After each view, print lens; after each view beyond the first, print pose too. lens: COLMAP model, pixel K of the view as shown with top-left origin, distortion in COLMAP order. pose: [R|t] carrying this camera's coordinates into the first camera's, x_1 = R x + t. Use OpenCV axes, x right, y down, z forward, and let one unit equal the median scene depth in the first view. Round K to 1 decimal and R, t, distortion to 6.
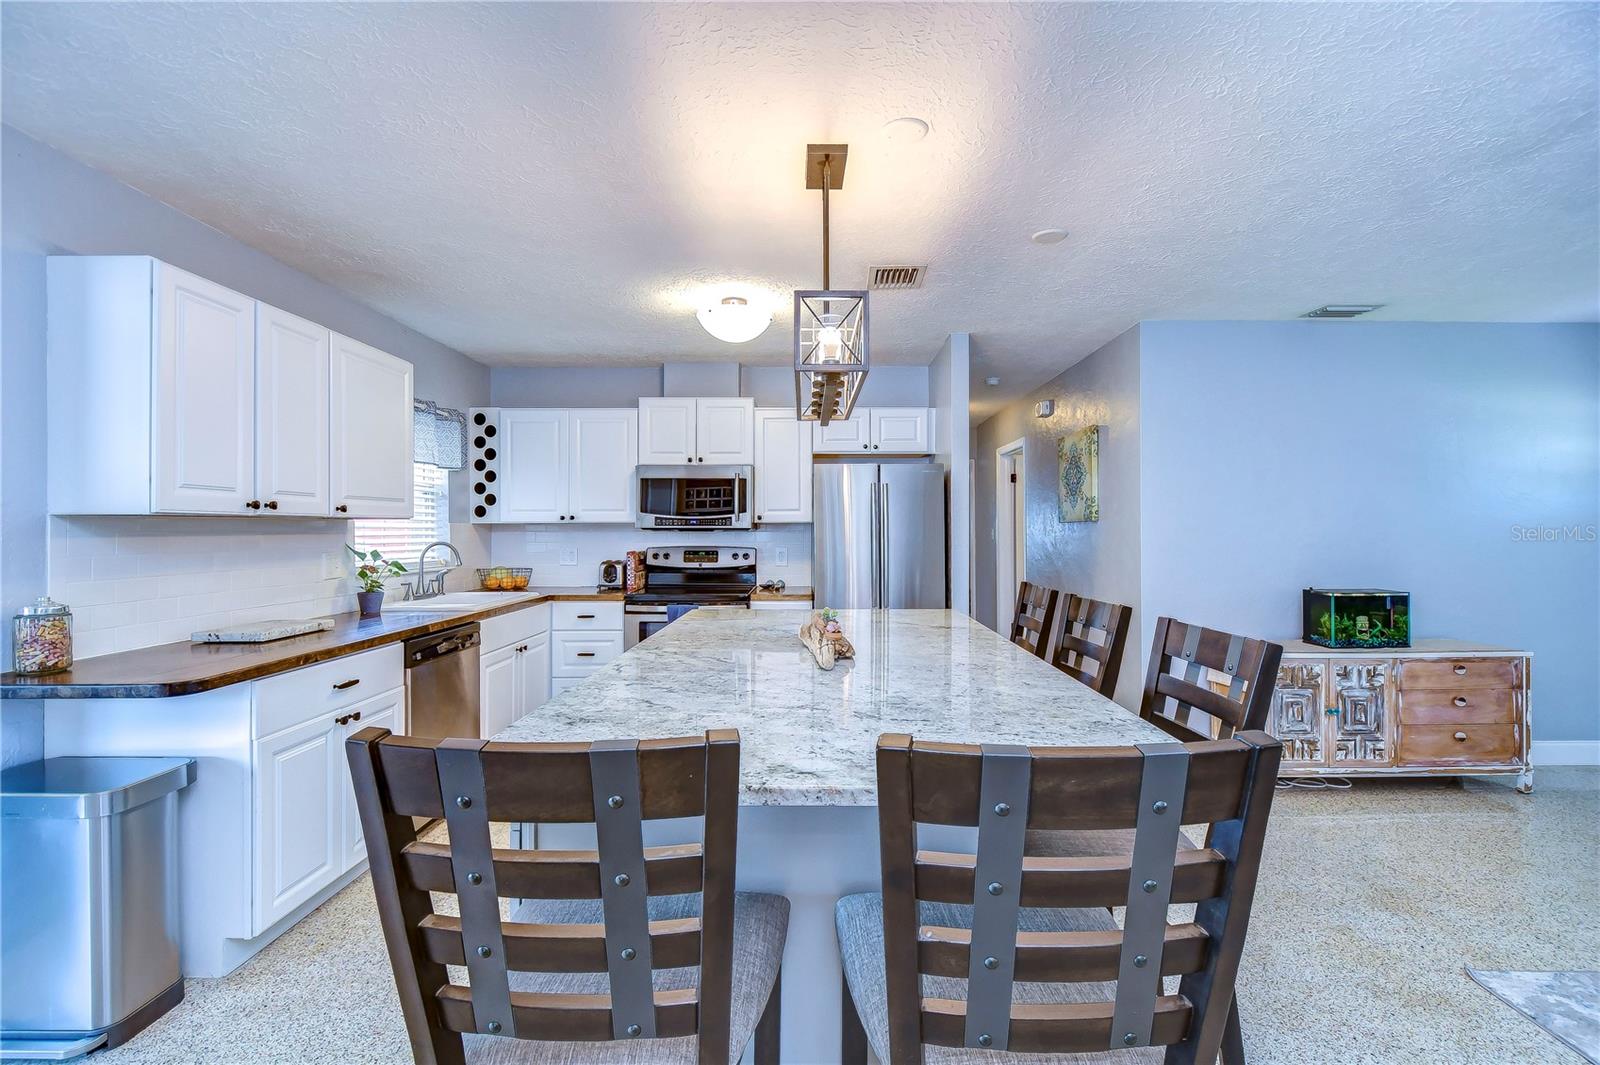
lens RADIAL K [[710.4, 0, 806.5], [0, 710.4, 530.6], [0, 0, 1]] dist [0.001812, -0.006804]
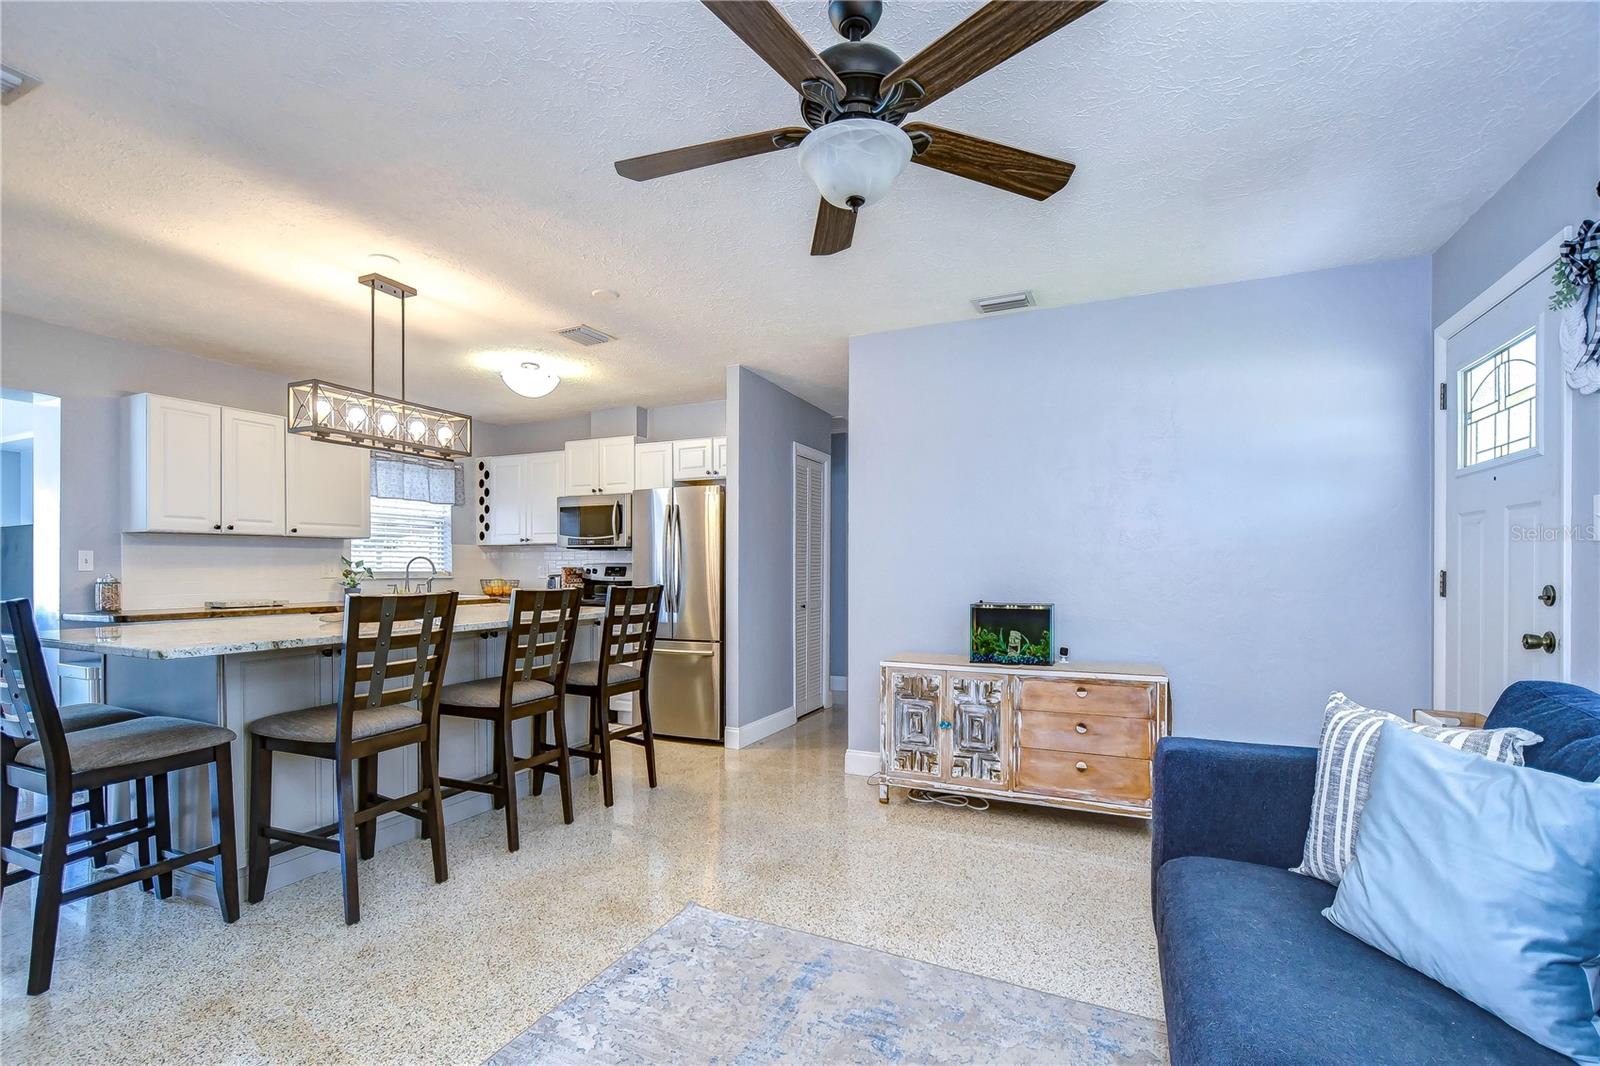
lens RADIAL K [[787.0, 0, 838.5], [0, 787.0, 573.1], [0, 0, 1]] dist [0.006105, -0.005295]
pose [[0.898190, 0.007465, -0.439544, 0.974499], [-0.006723, 0.999972, 0.003246, 0.040792], [0.439556, 0.000039, 0.898215, -0.026462]]
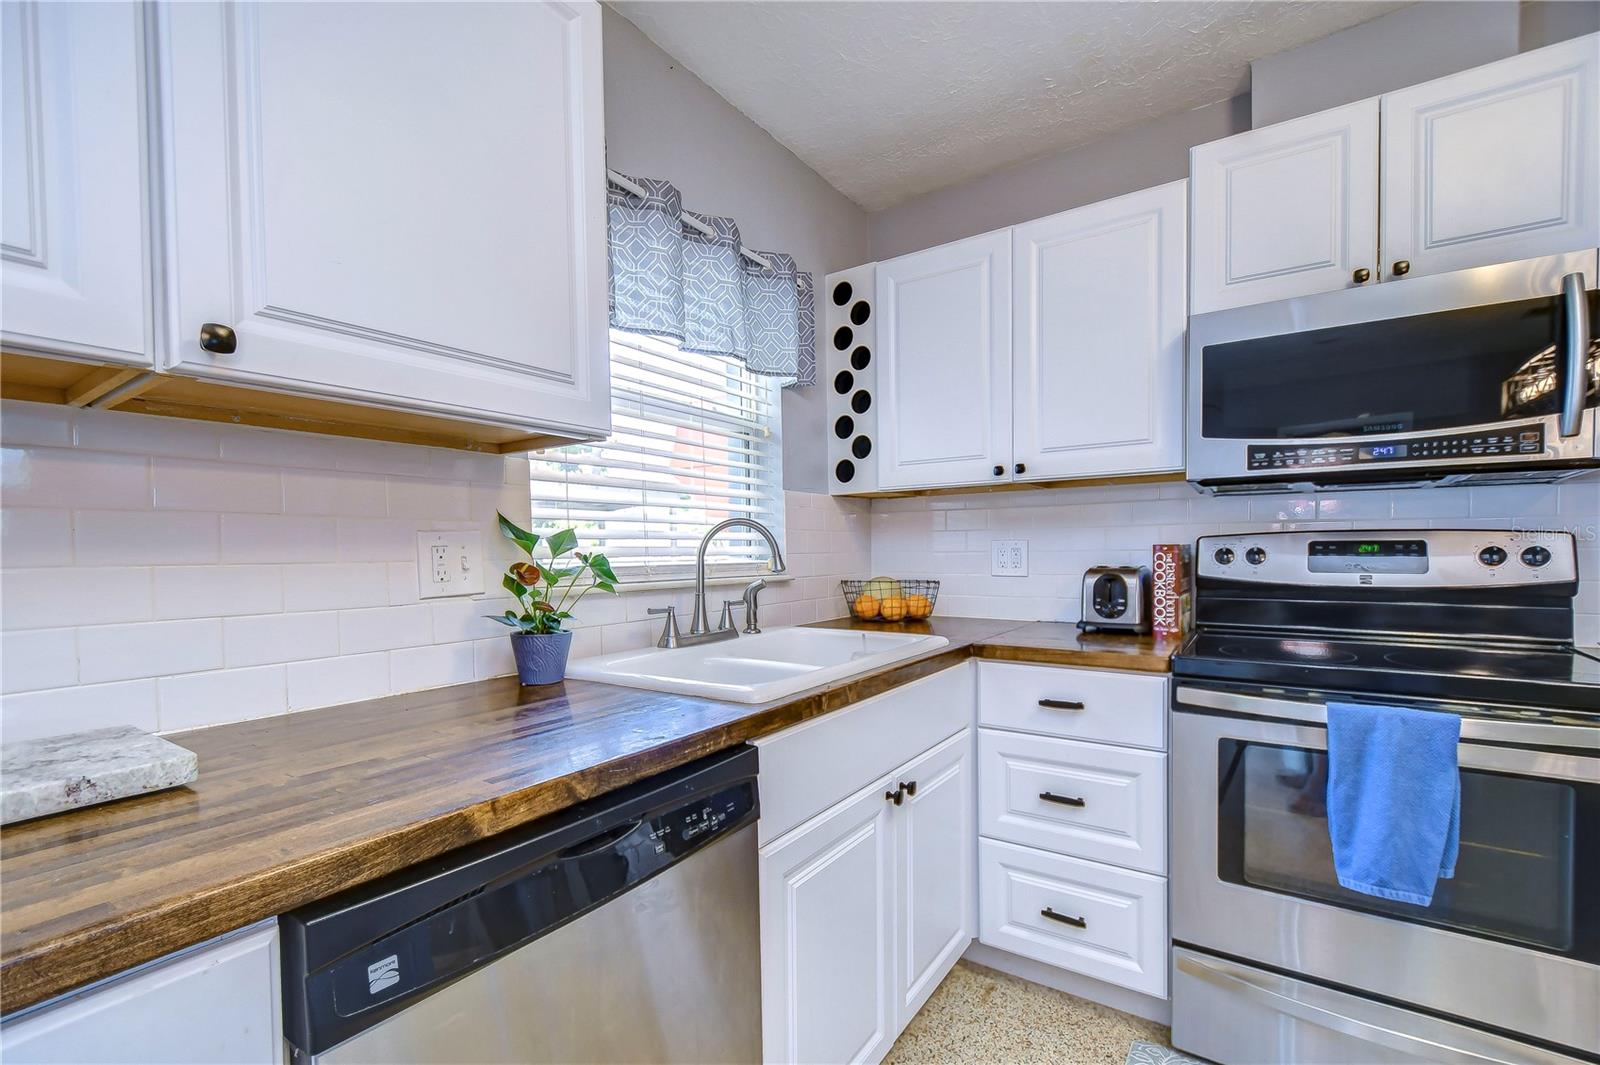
lens RADIAL K [[625.1, 0, 861.1], [0, 625.1, 575.6], [0, 0, 1]] dist [-0.004287, -0.001079]
pose [[0.864554, 0.010371, -0.502434, -0.271226], [0.008754, 0.999324, 0.035692, 0.041909], [0.502464, -0.035256, 0.863879, 0.757681]]
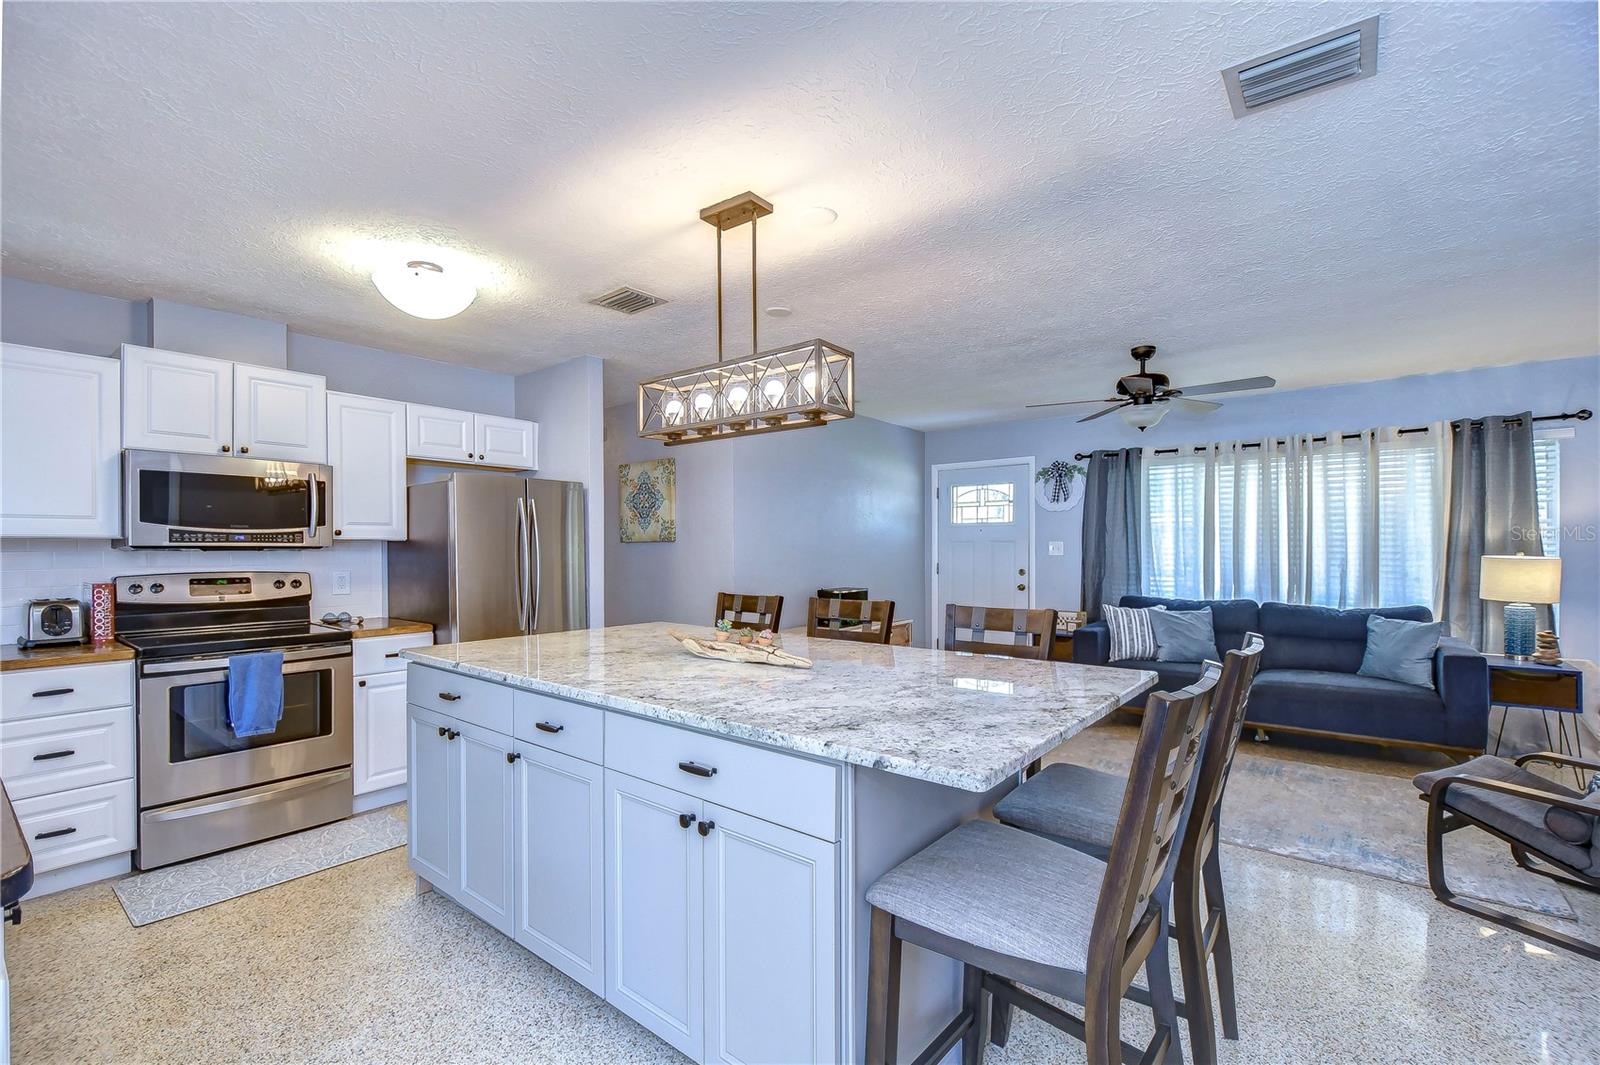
lens RADIAL K [[710.4, 0, 798.8], [0, 710.4, 553.5], [0, 0, 1]] dist [0.001812, -0.006804]
pose [[0.612298, -0.005666, 0.790607, -0.457804], [0.002794, 0.999984, 0.005004, 0.002181], [-0.790622, -0.000855, 0.612303, 0.157985]]
